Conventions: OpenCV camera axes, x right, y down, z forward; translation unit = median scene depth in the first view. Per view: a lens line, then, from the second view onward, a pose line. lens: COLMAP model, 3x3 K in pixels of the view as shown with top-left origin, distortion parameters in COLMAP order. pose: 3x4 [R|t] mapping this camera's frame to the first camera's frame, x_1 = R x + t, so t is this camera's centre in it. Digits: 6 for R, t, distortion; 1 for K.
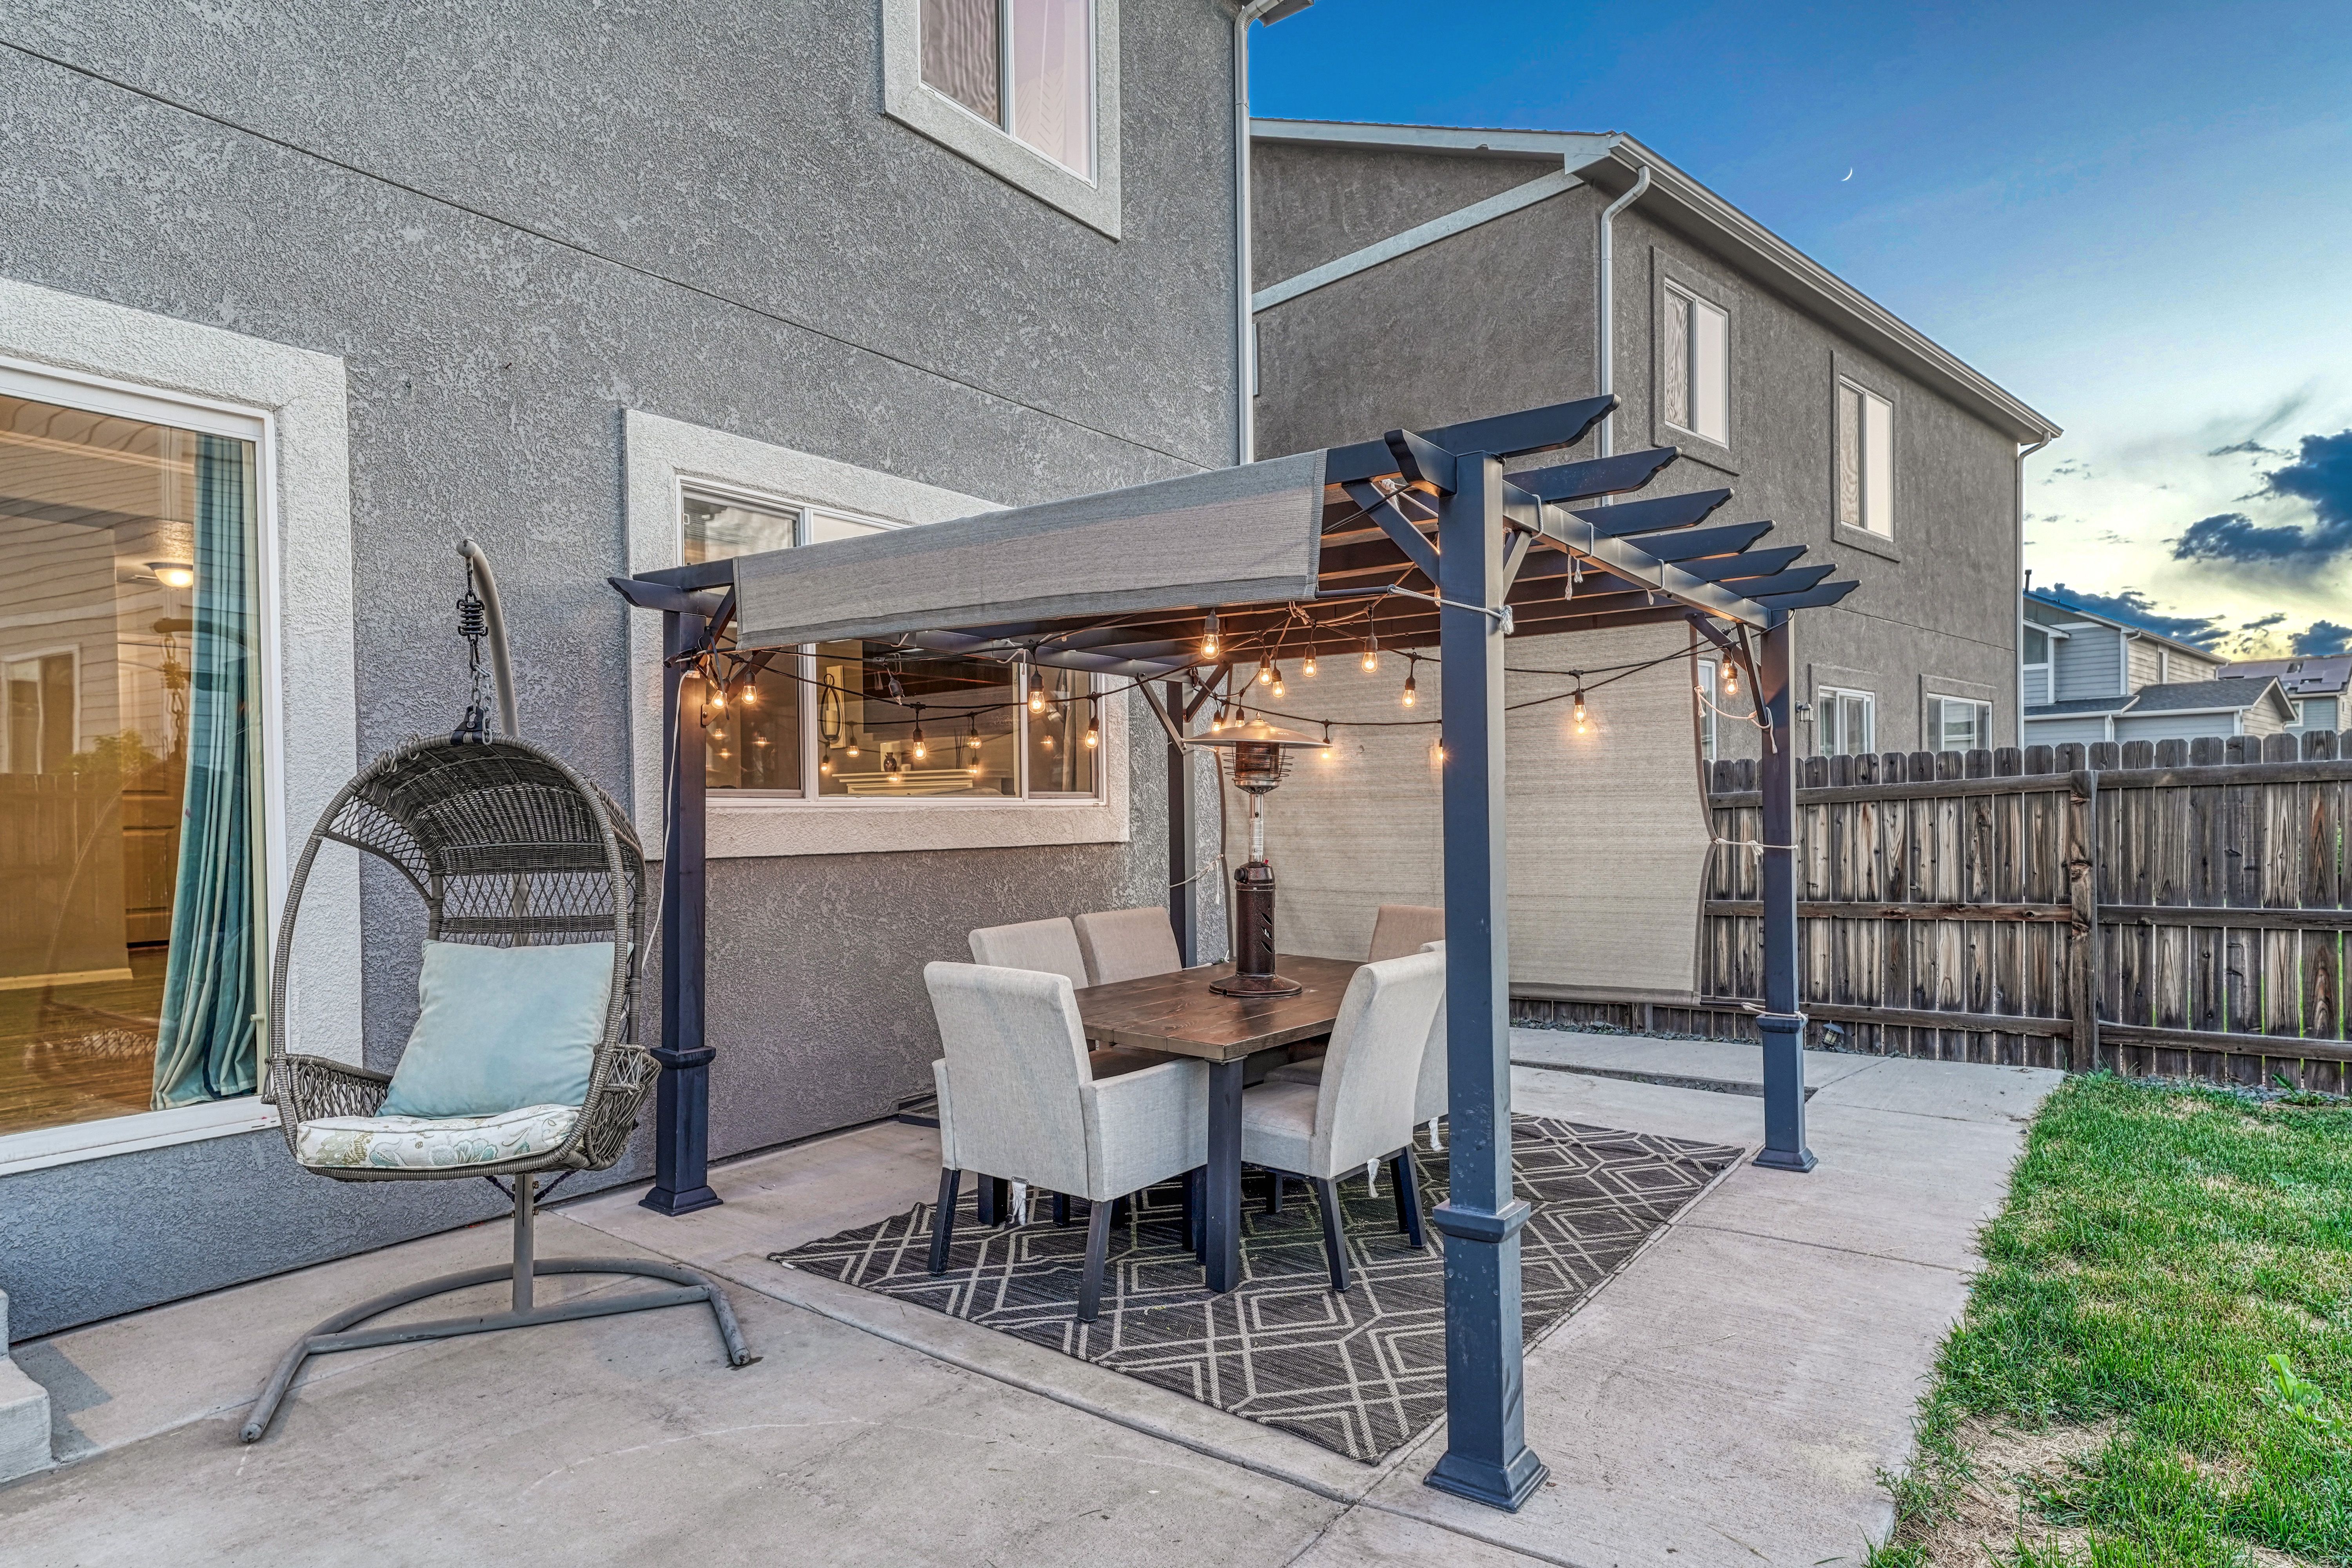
lens RADIAL K [[1331.9, 0, 1183.2], [0, 1331.9, 834.9], [0, 0, 1]] dist [0.008990, 0.002253]
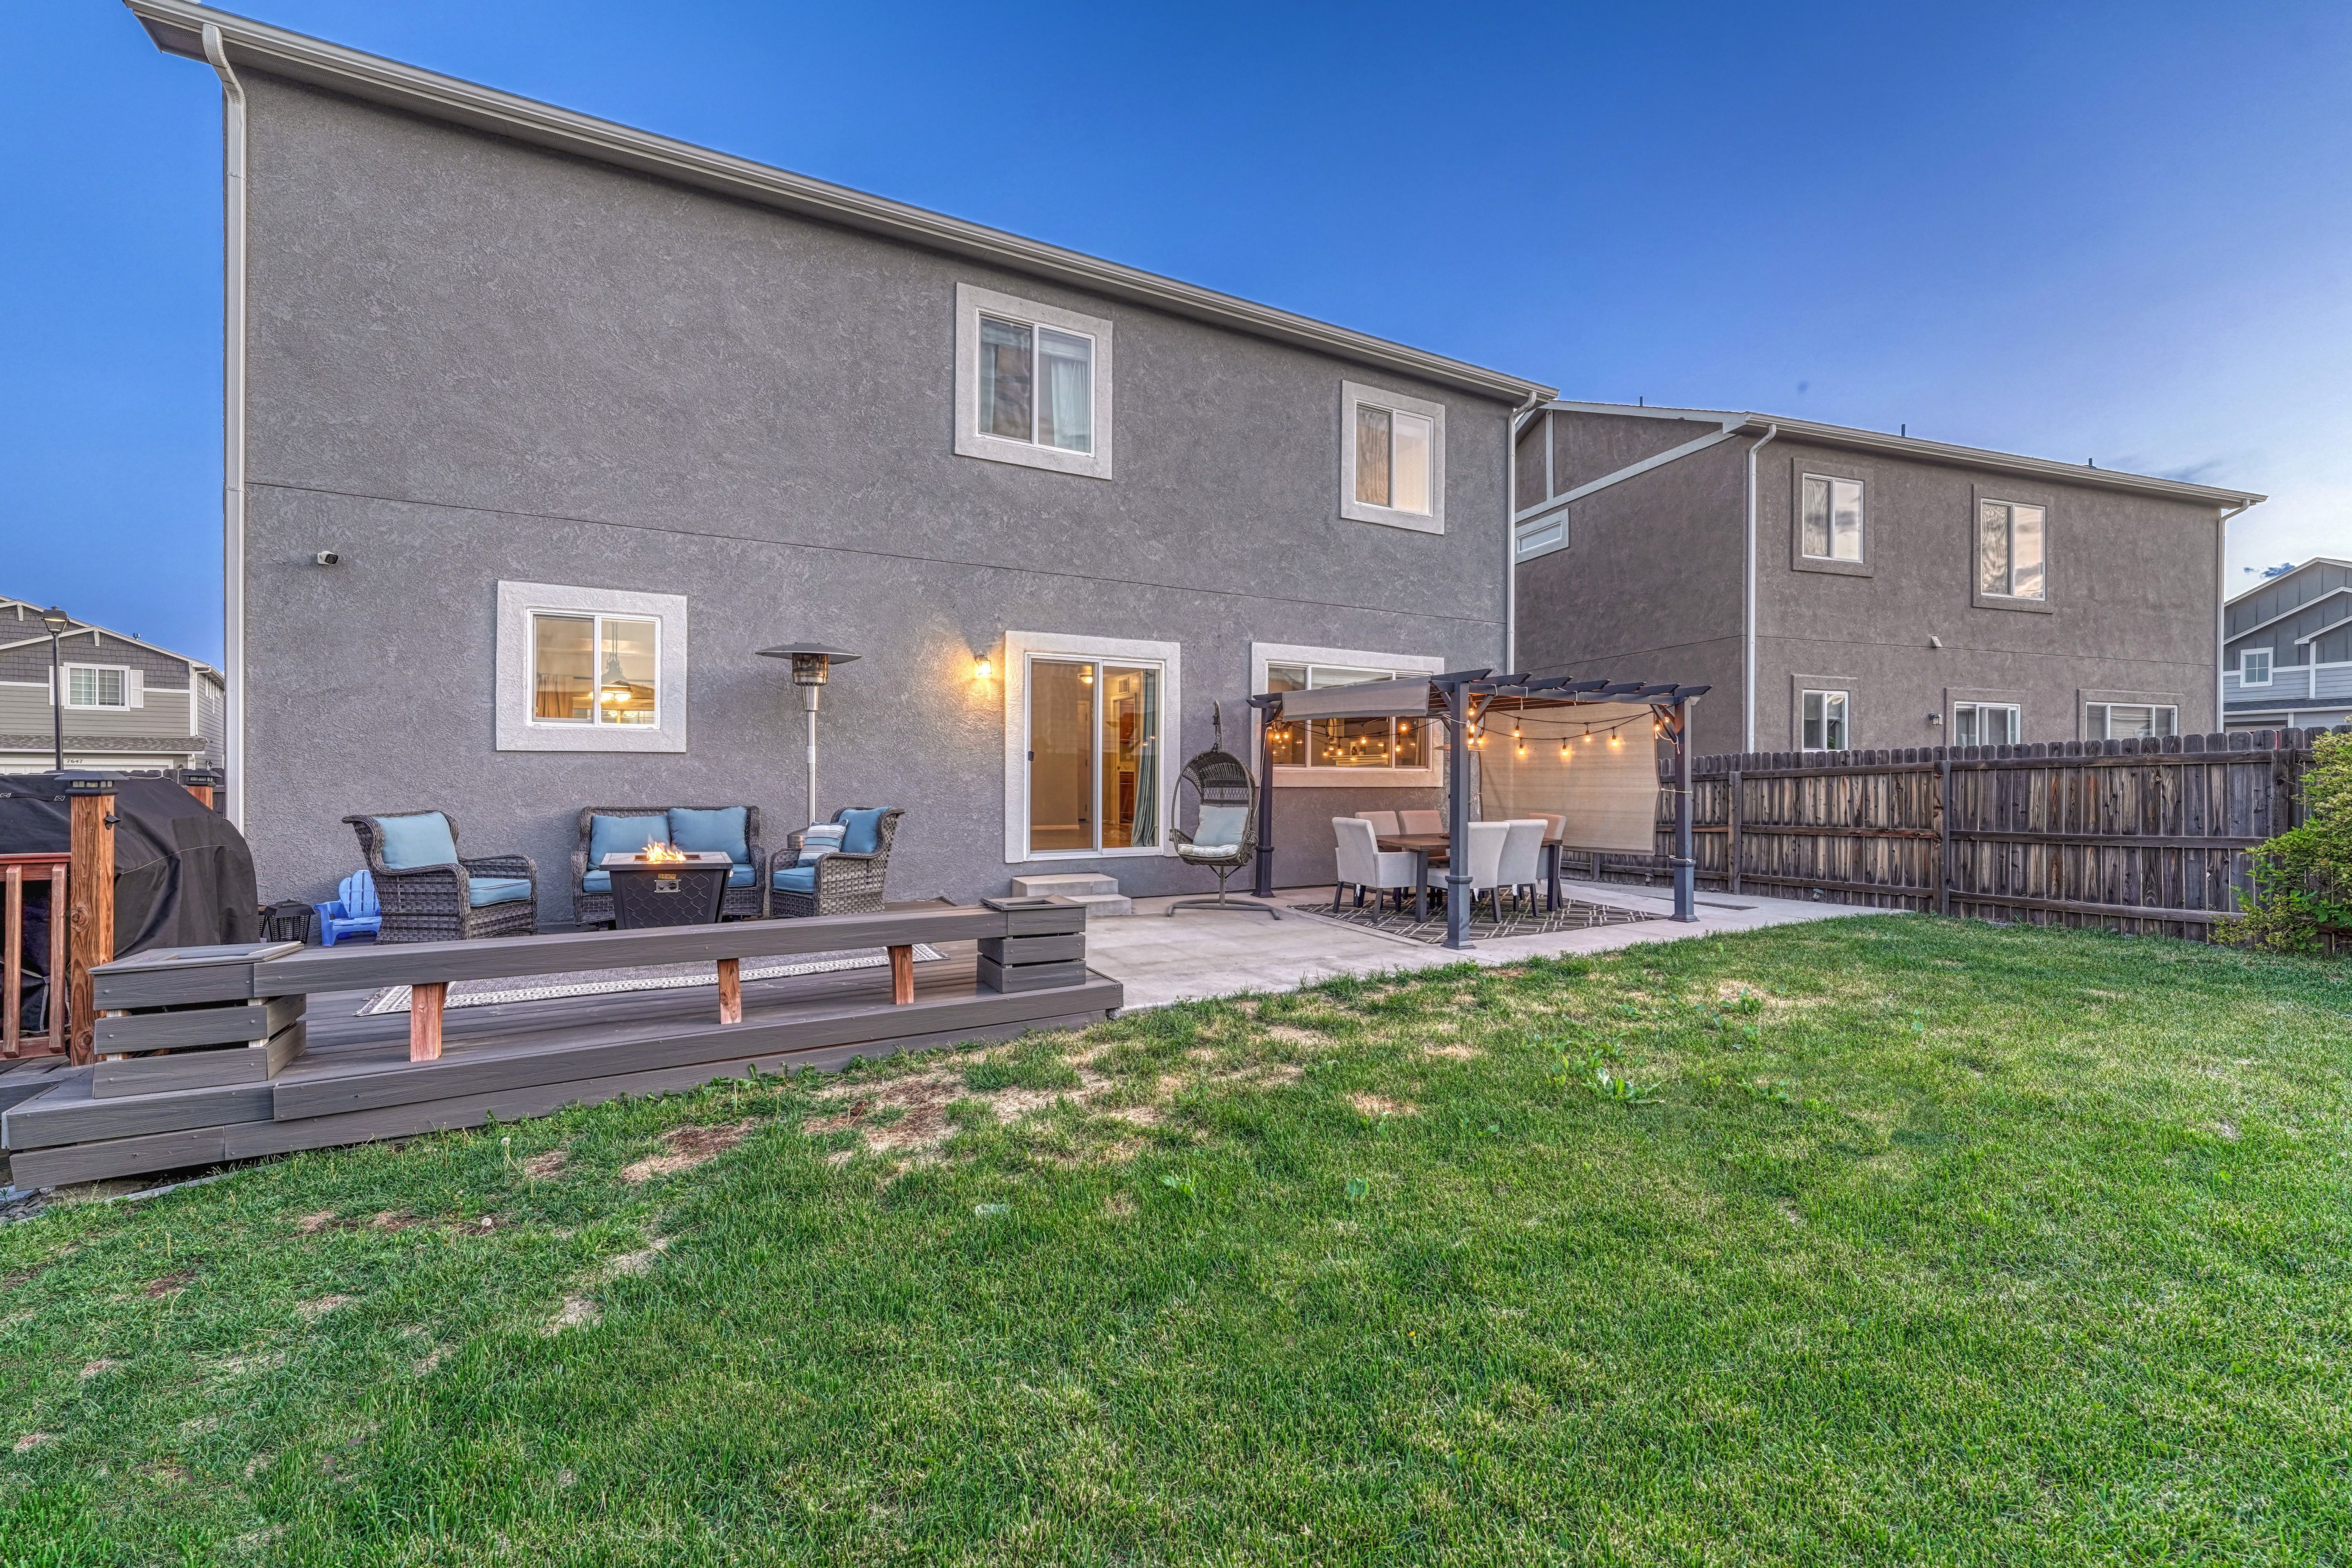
lens RADIAL K [[958.8, 0, 1176.0], [0, 958.8, 784.0], [0, 0, 1]] dist [-0.001172, -0.000023]
pose [[0.899639, 0.019711, -0.436189, 0.301088], [-0.023389, 0.999722, -0.003063, 0.017475], [0.436007, 0.012957, 0.899850, -0.805752]]
